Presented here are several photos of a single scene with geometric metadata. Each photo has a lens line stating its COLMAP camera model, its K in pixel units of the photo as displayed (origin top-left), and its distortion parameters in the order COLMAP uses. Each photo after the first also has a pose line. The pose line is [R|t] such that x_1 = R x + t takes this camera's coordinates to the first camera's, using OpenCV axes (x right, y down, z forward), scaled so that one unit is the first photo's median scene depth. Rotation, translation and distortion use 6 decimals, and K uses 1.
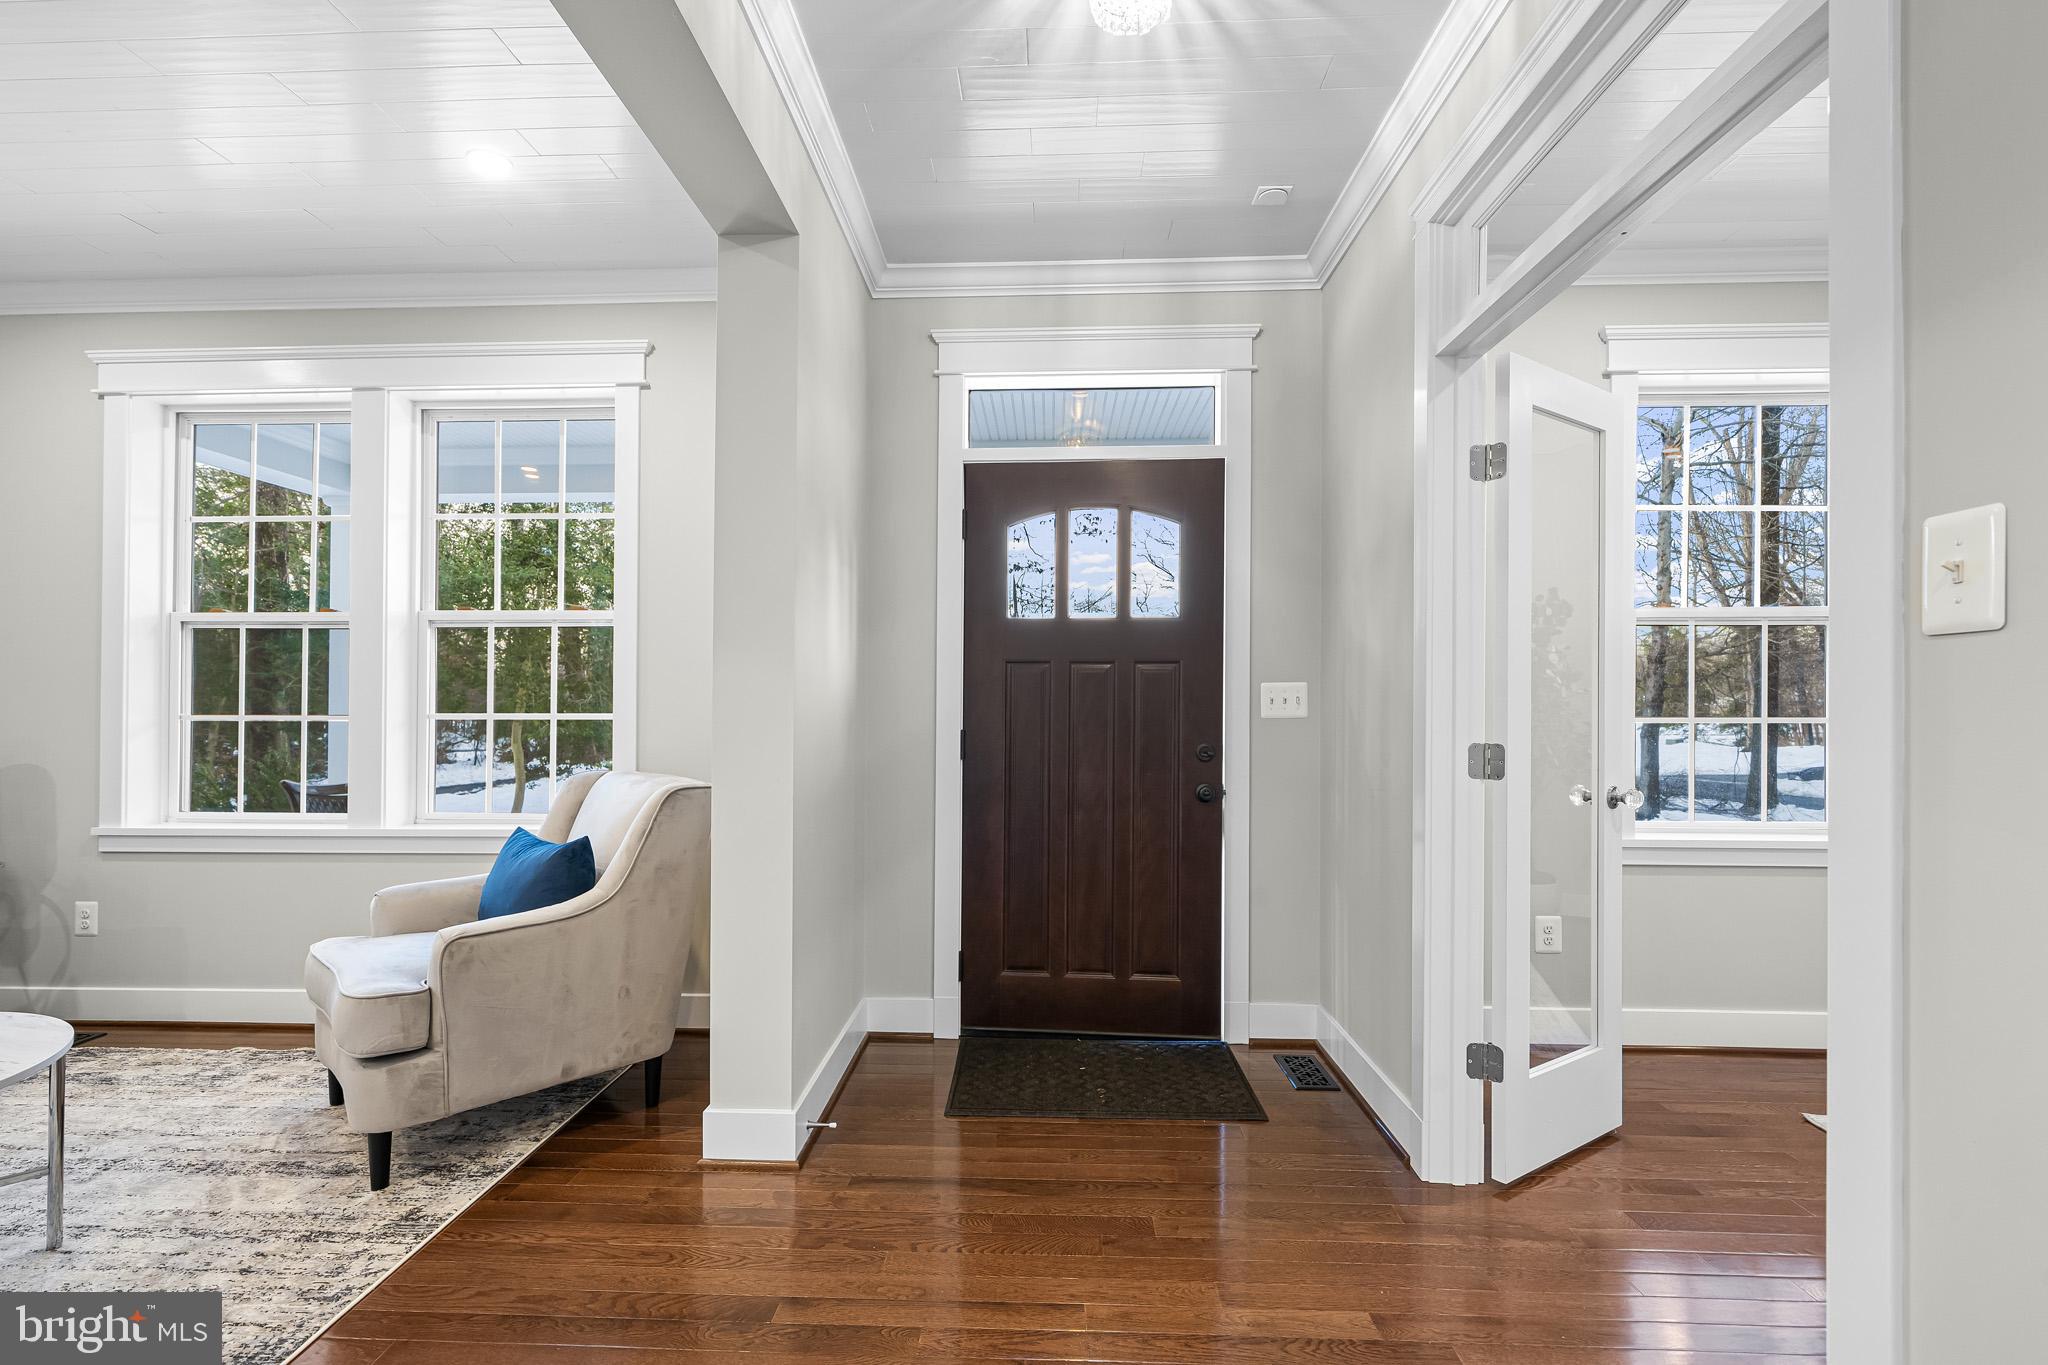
lens RADIAL K [[947.9, 0, 1030.7], [0, 947.9, 688.9], [0, 0, 1]] dist [0.000283, 0.000227]
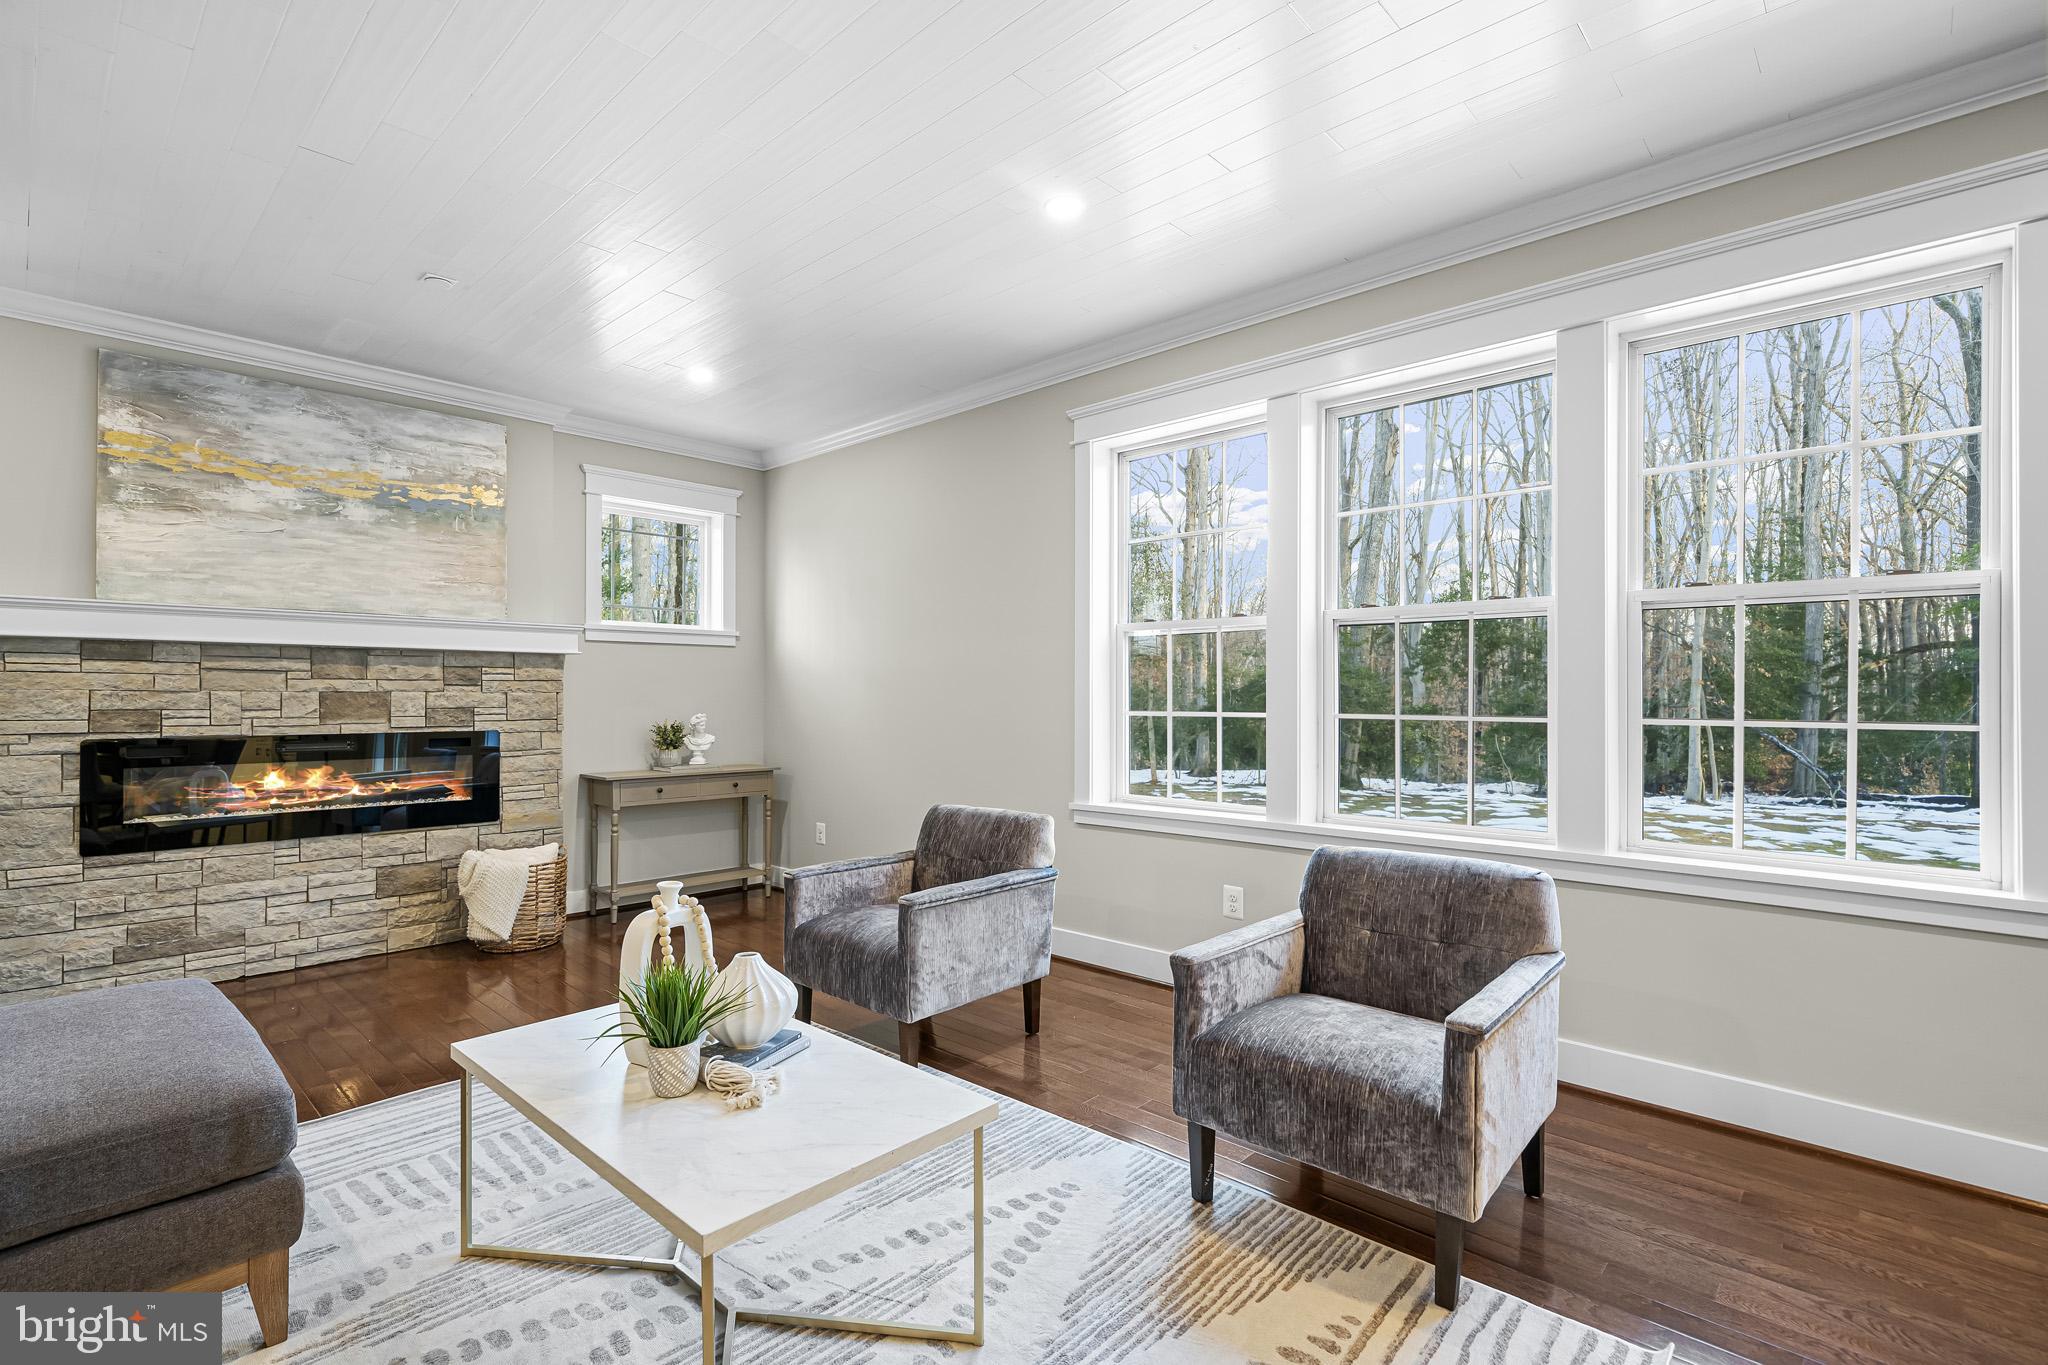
lens RADIAL K [[947.9, 0, 1006.2], [0, 947.9, 690.5], [0, 0, 1]] dist [0.000283, 0.000227]
pose [[0.769387, -0.000311, -0.638783, -0.417722], [0.002537, 0.999993, 0.002568, -0.000364], [0.638778, -0.003596, 0.769383, 0.021080]]
